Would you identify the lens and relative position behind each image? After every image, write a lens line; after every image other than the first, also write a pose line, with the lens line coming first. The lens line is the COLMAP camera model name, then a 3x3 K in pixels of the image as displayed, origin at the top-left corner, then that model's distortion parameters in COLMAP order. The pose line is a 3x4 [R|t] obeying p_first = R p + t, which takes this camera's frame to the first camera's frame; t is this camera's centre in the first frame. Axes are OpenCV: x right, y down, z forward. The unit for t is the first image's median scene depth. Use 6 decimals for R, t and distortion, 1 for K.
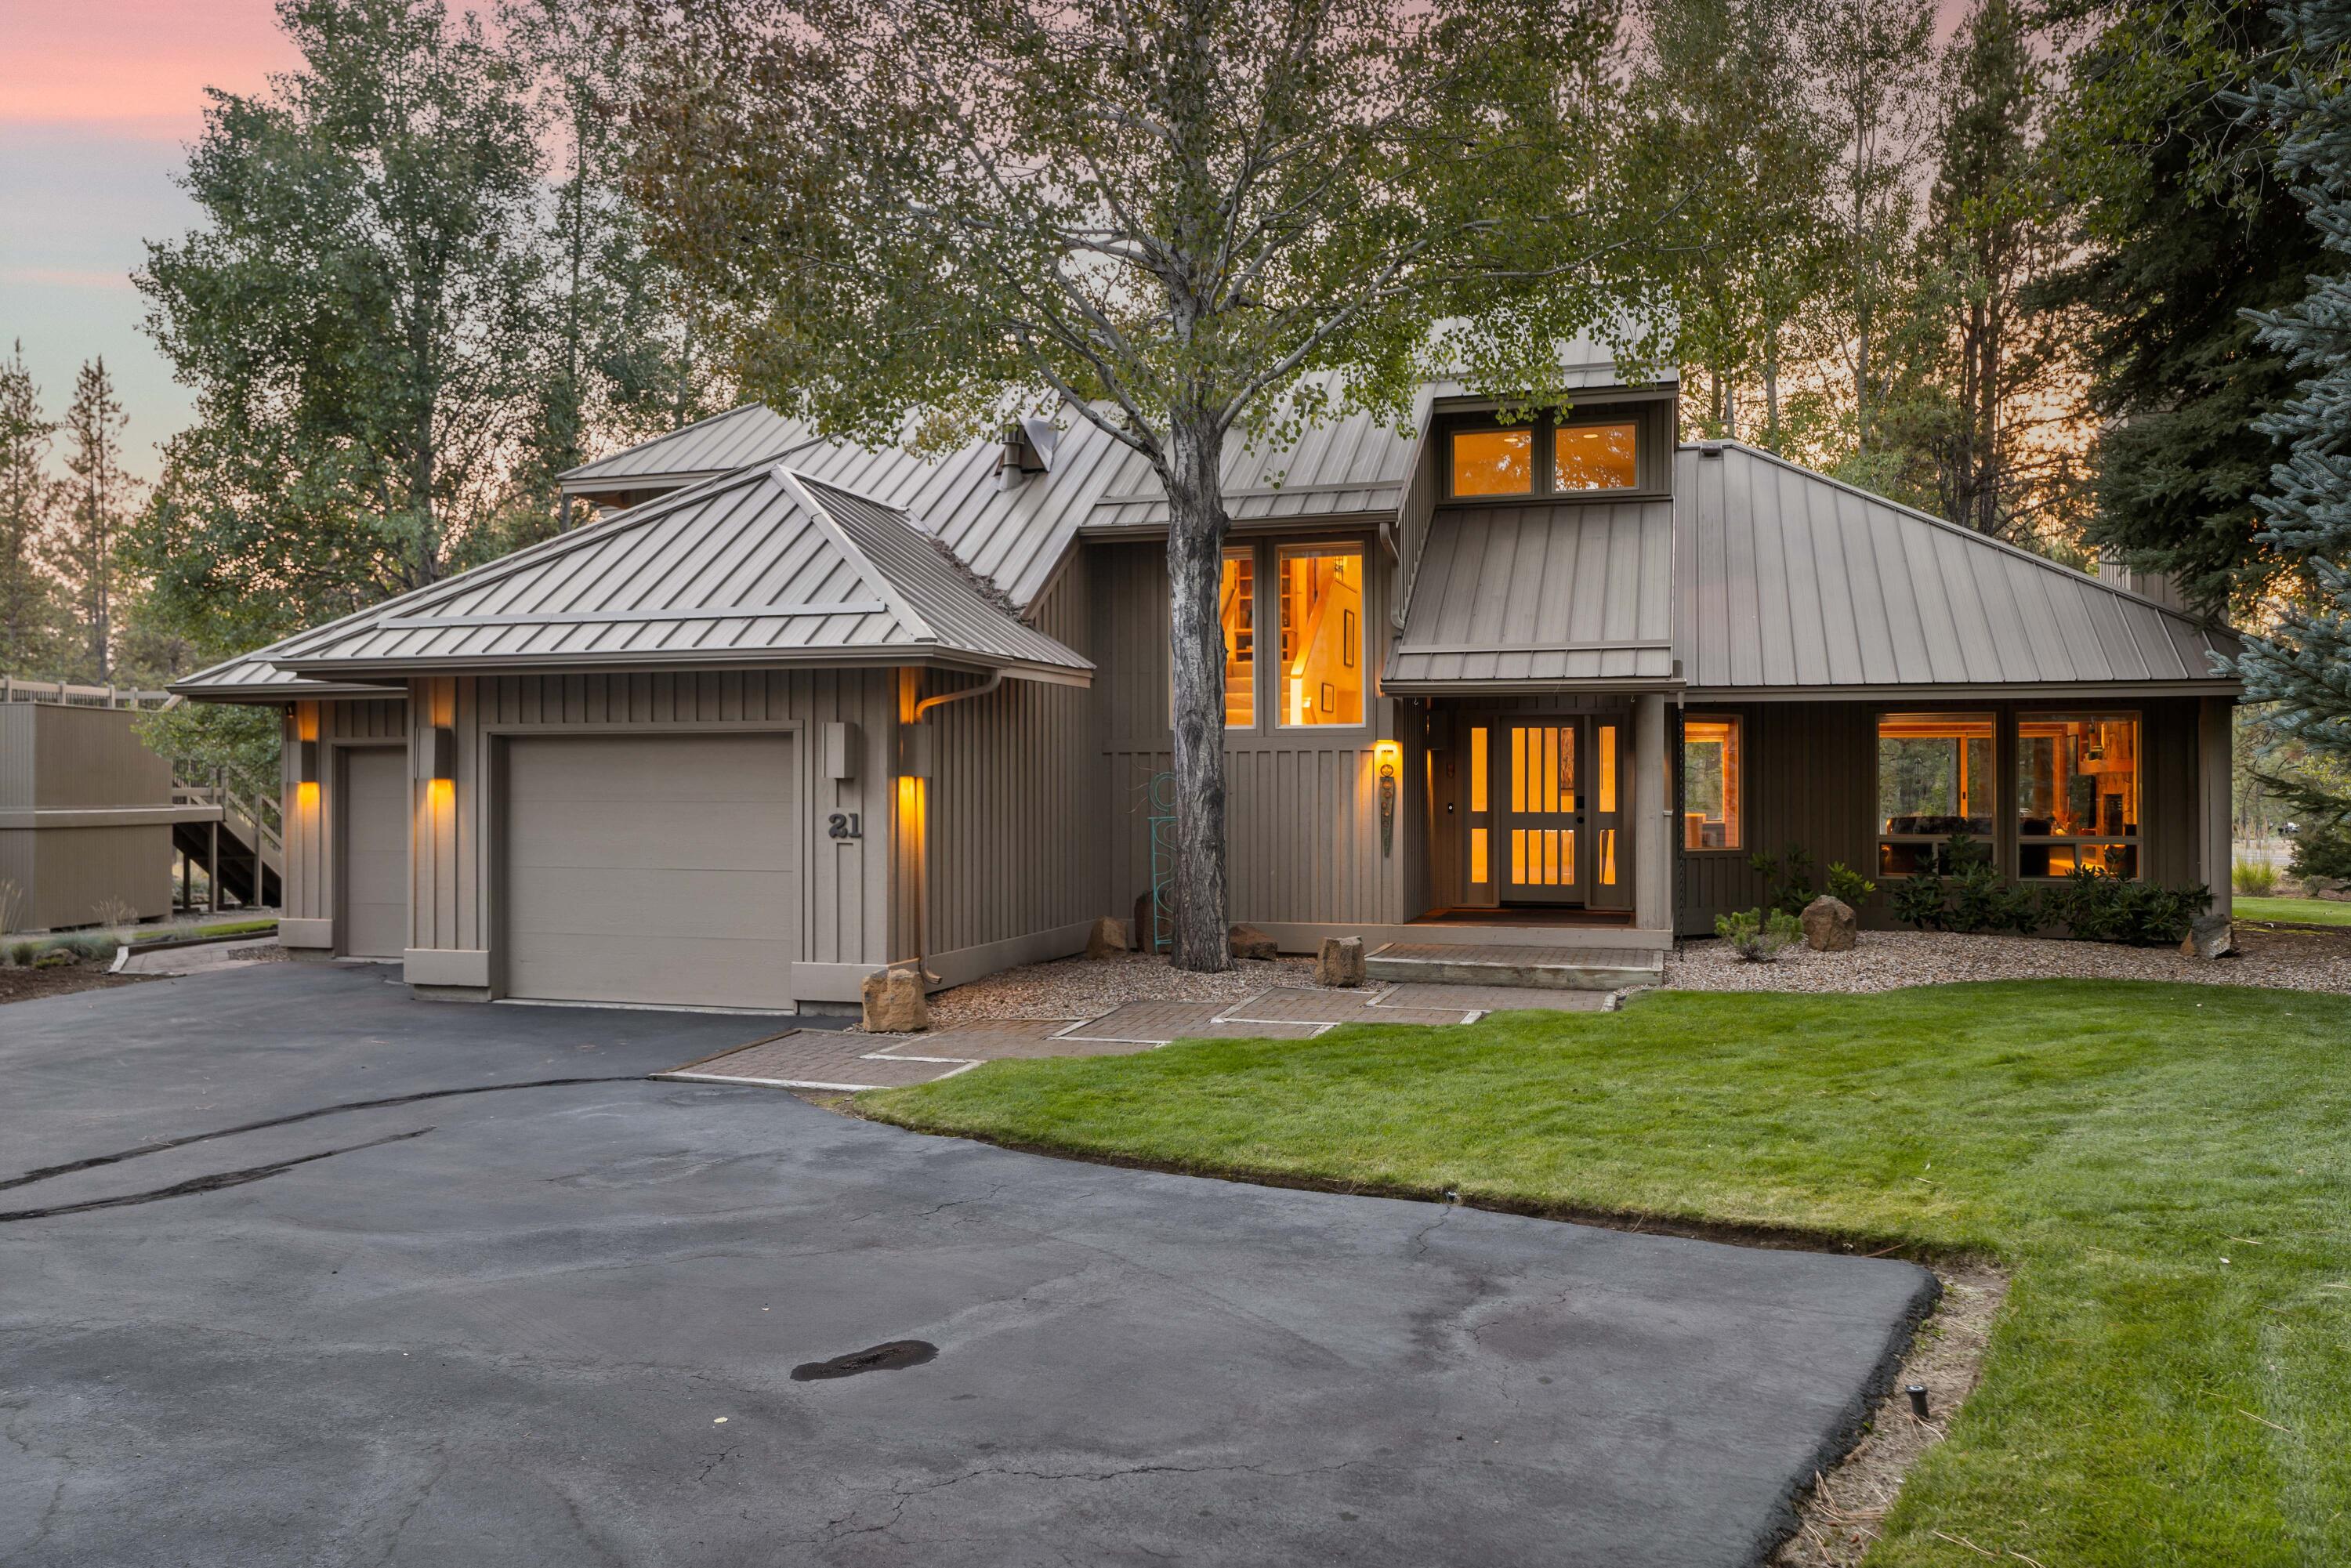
lens RADIAL K [[1779.2, 0, 1129.9], [0, 1779.2, 791.8], [0, 0, 1]] dist [-0.003648, 0.000335]
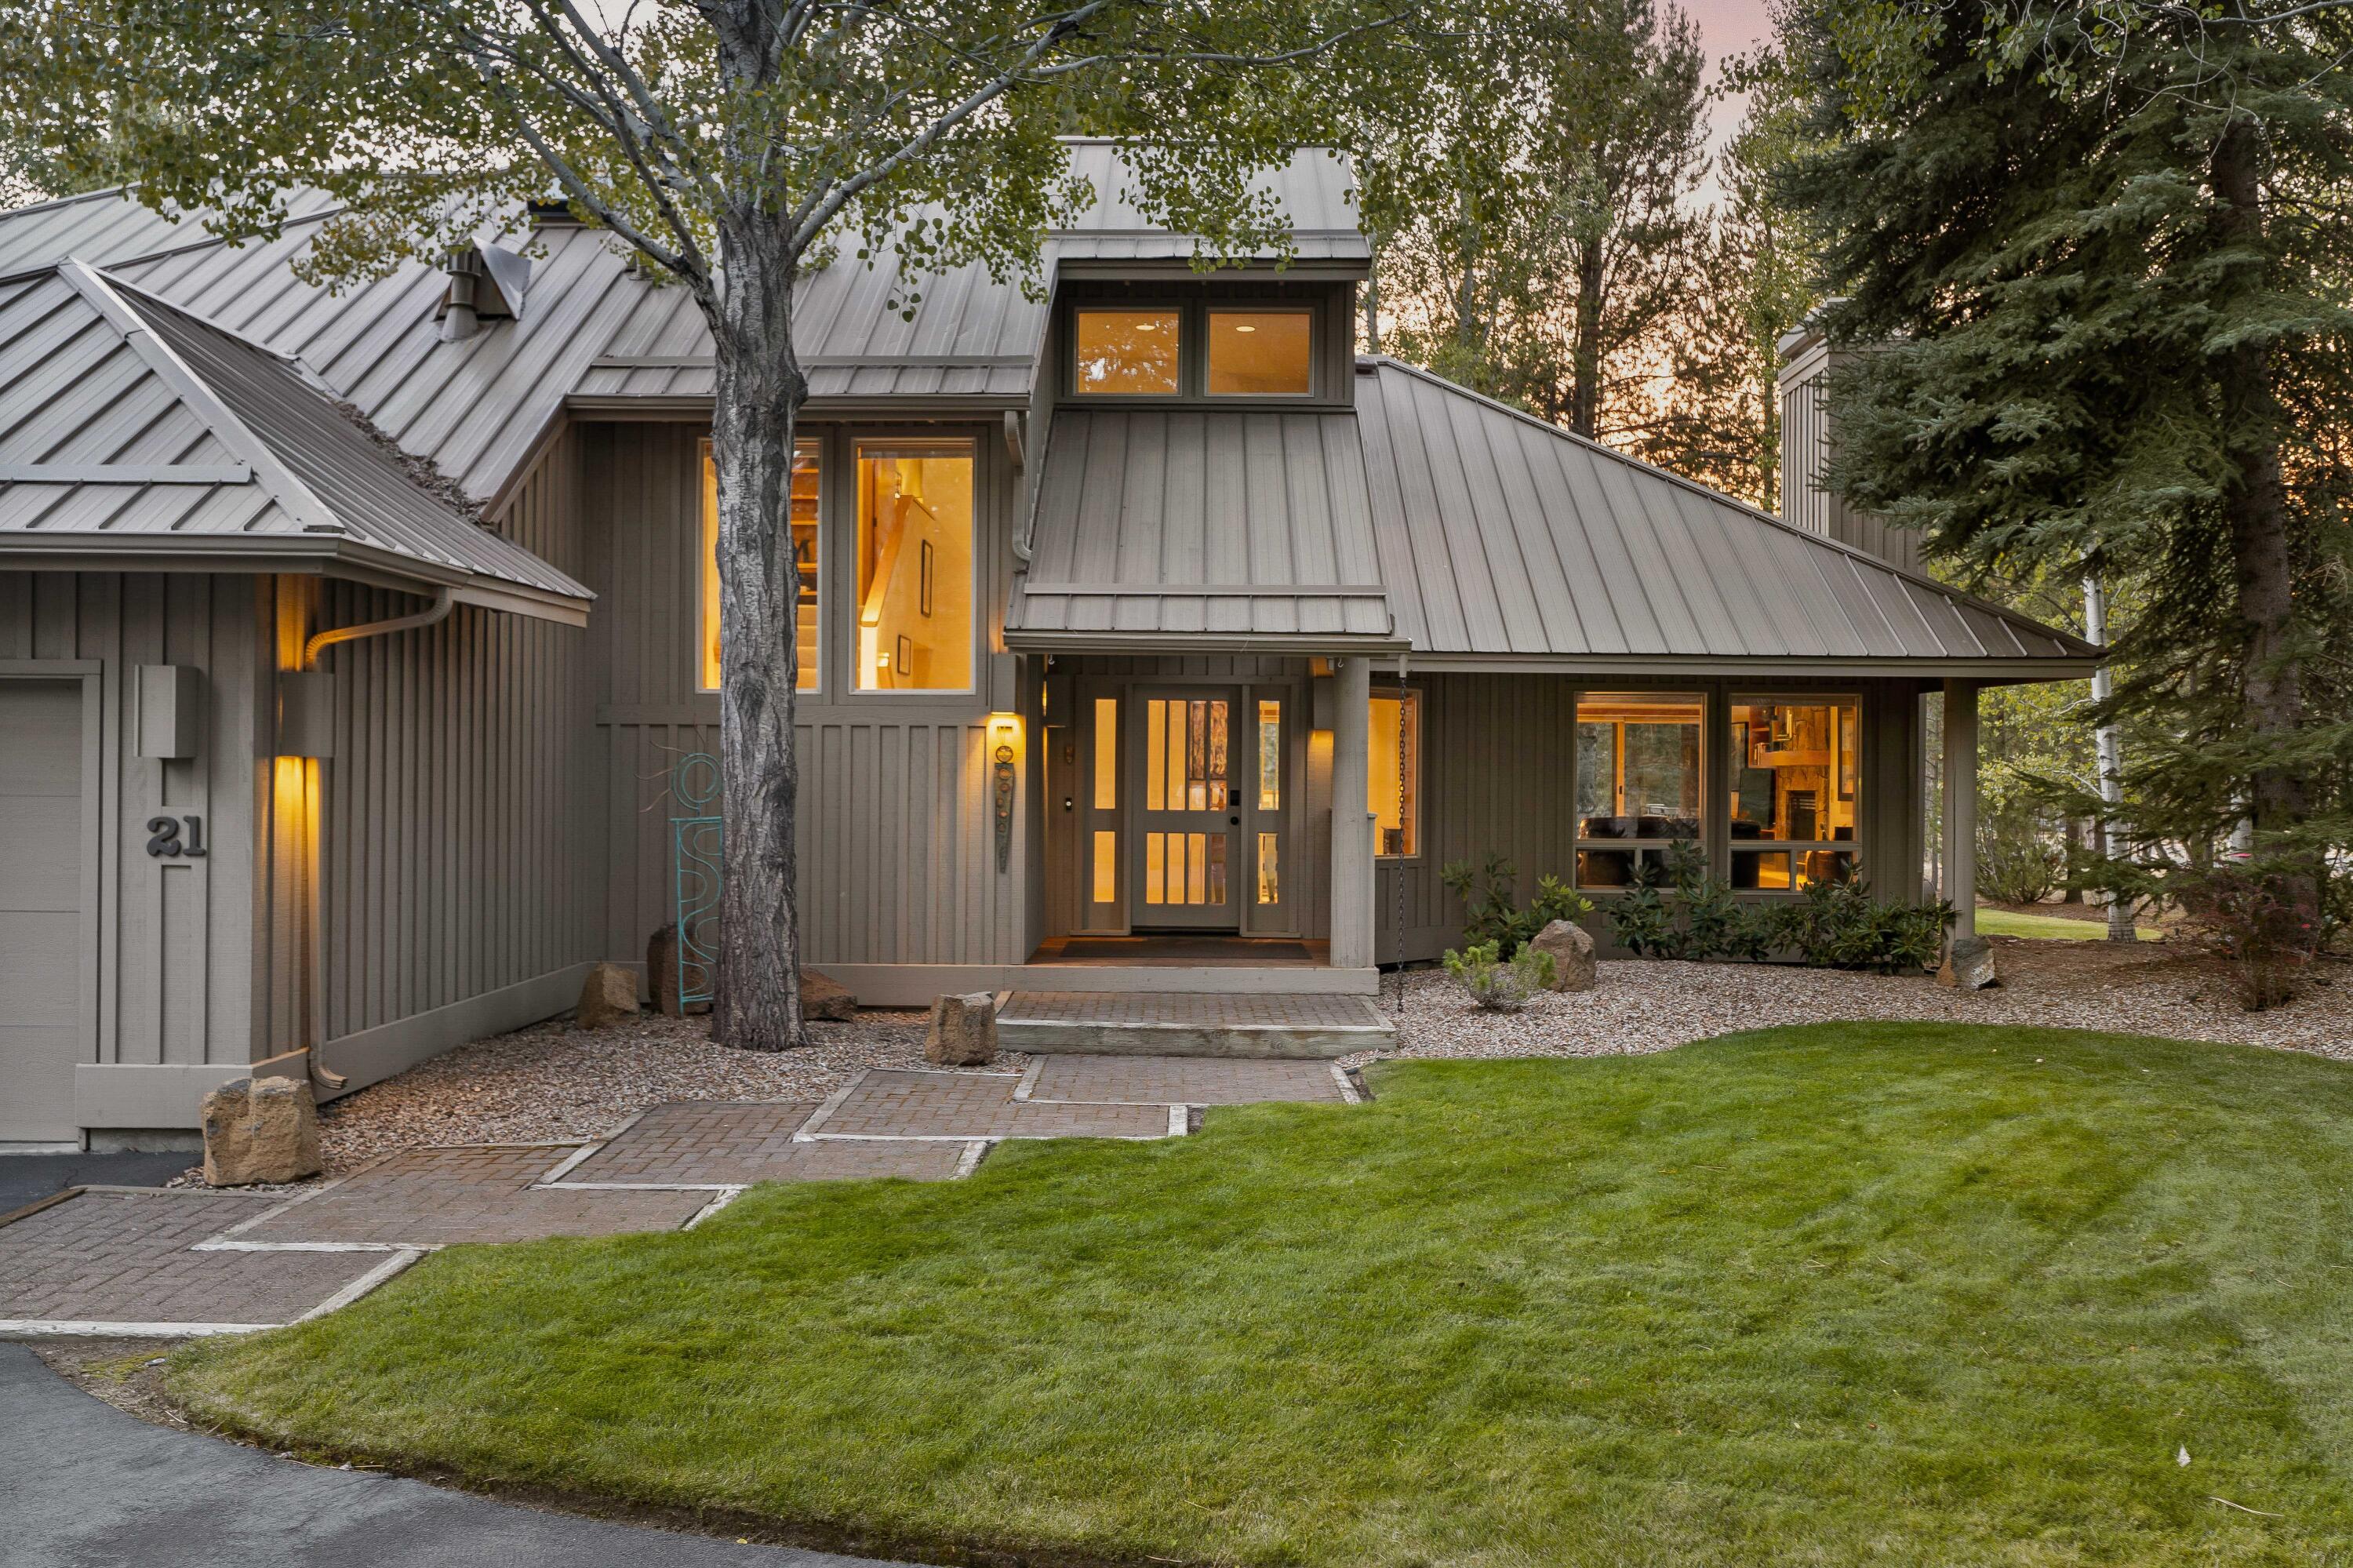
lens RADIAL K [[1960.4, 0, 1162.1], [0, 1960.4, 777.9], [0, 0, 1]] dist [-0.018166, 0.044216]
pose [[0.958472, 0.008332, 0.285065, -0.023818], [-0.008825, 0.999961, 0.000445, -0.003339], [-0.285050, -0.002942, 0.958508, 0.219896]]
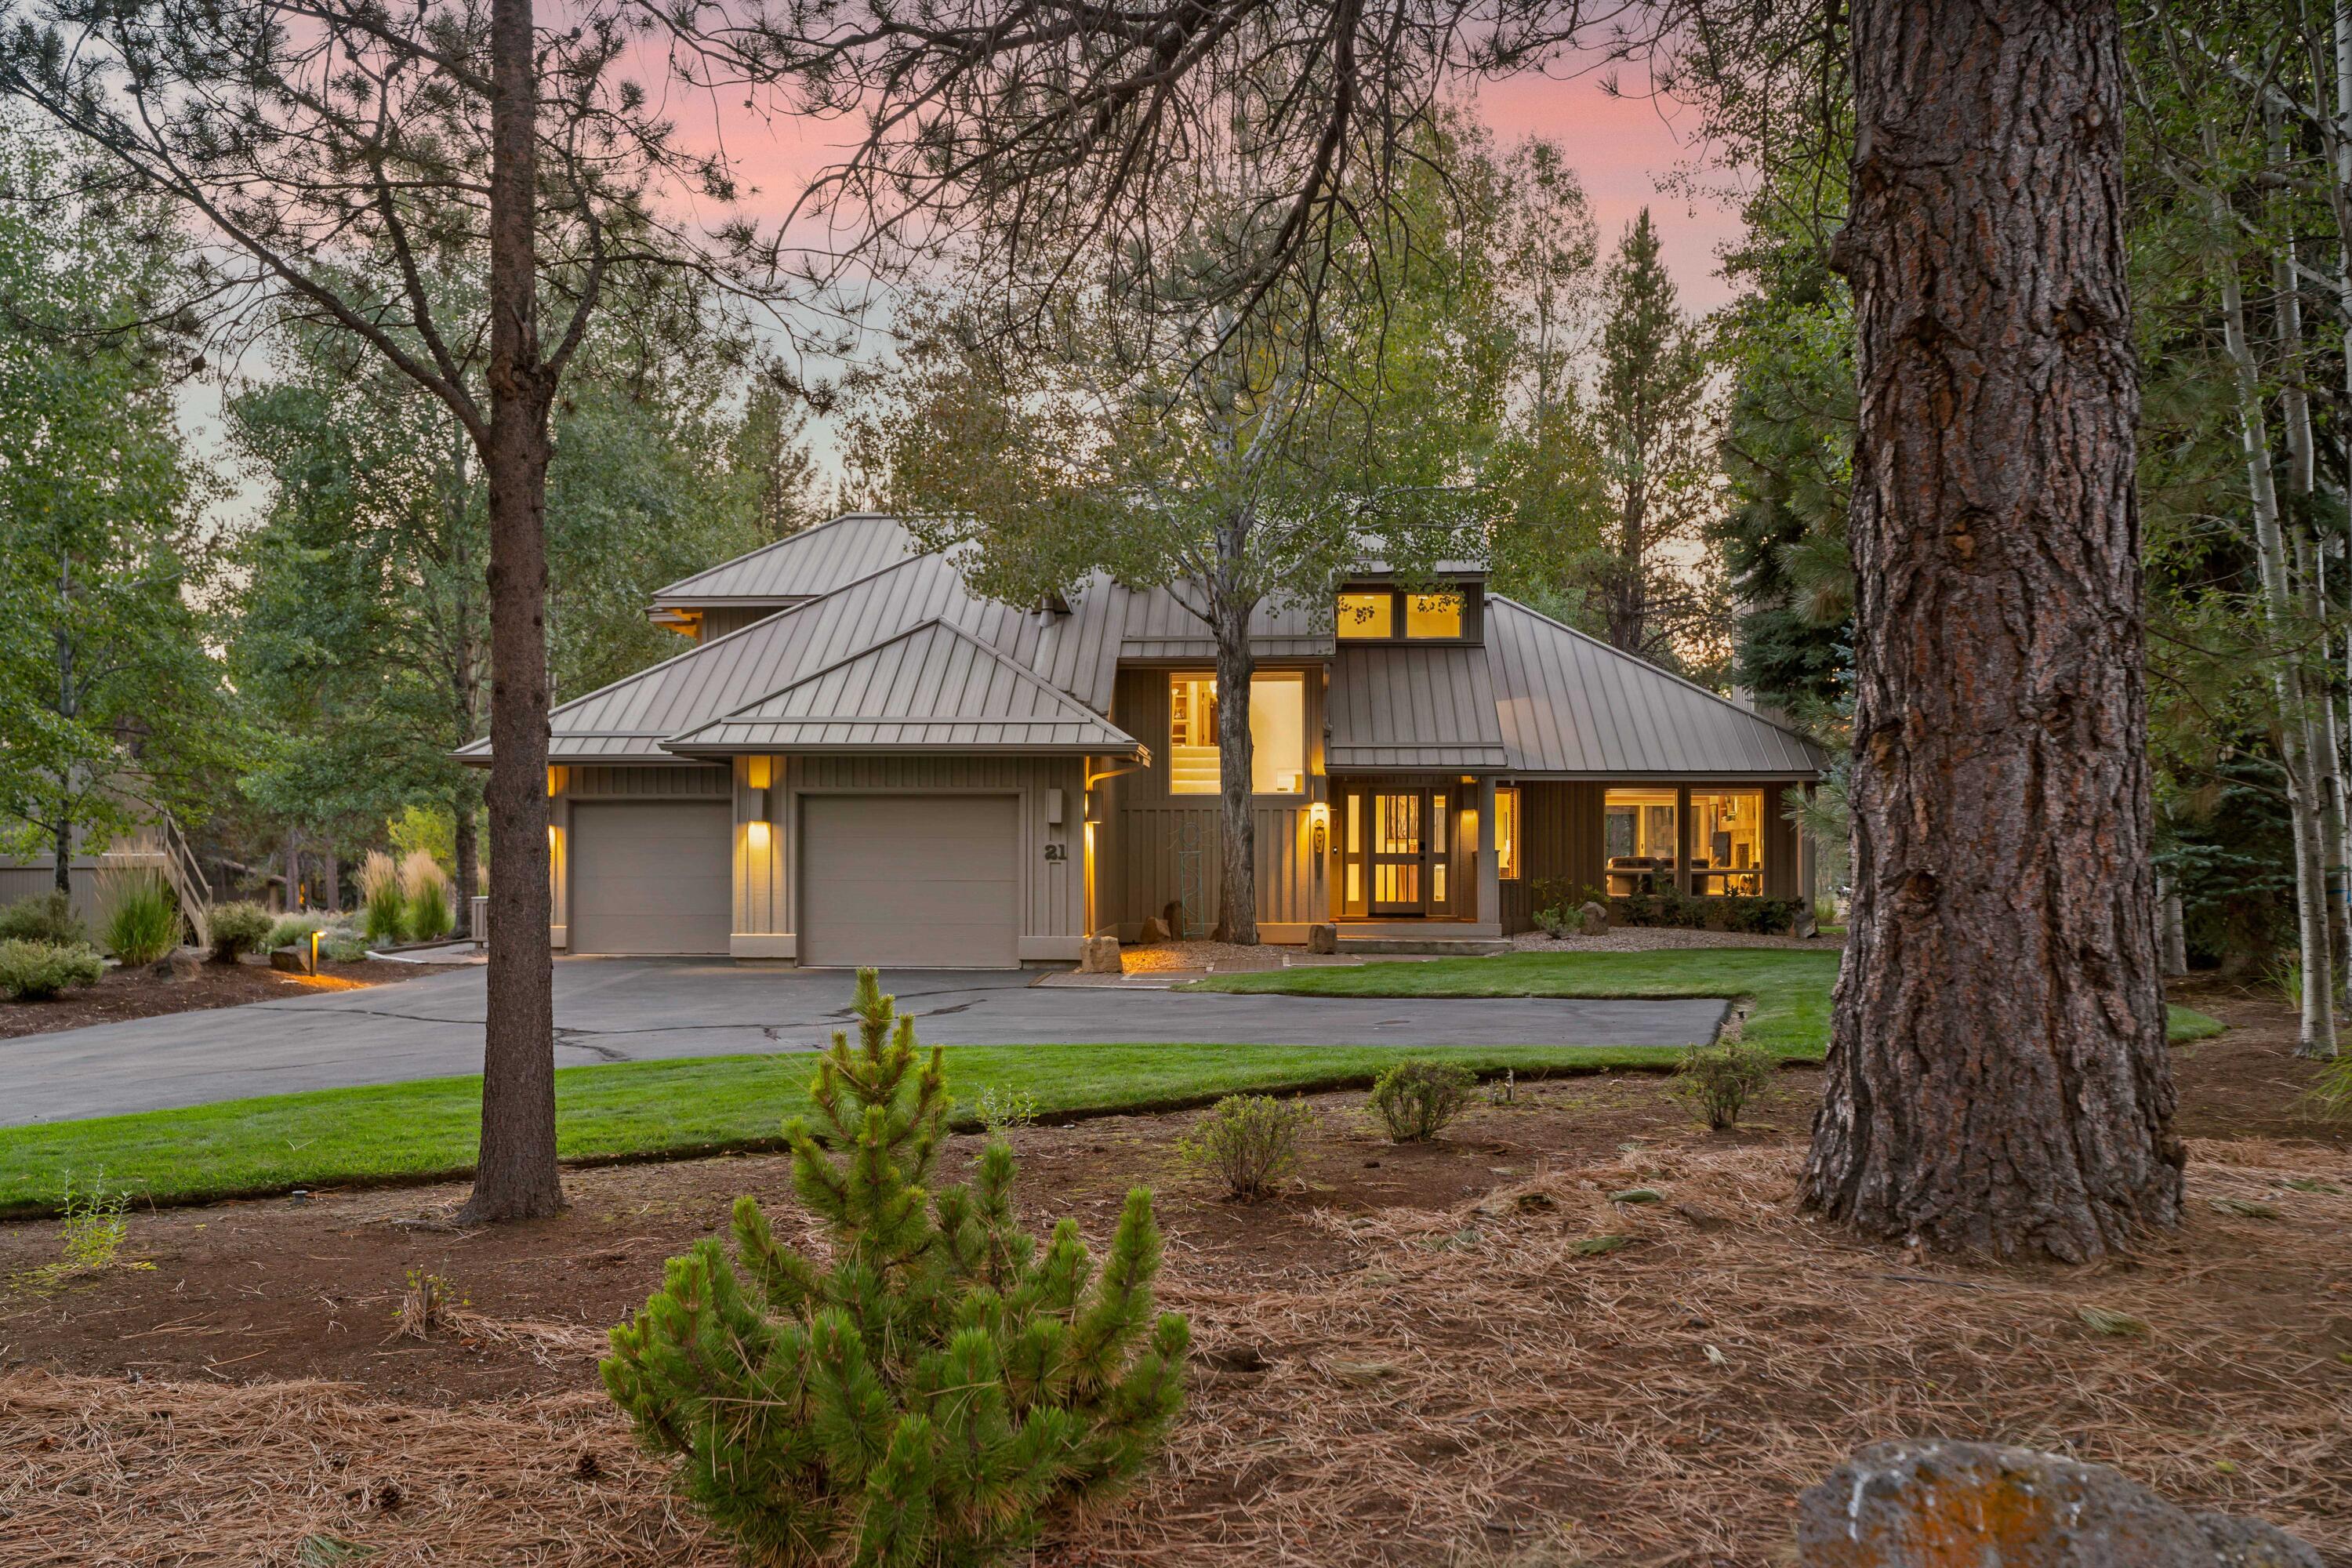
lens RADIAL K [[1959.5, 0, 1139.3], [0, 1959.5, 825.4], [0, 0, 1]] dist [-0.018166, 0.044216]
pose [[0.973541, 0.007158, 0.228402, -0.406697], [-0.002976, 0.999822, -0.018650, 0.022935], [-0.228495, 0.017477, 0.973388, -0.625581]]
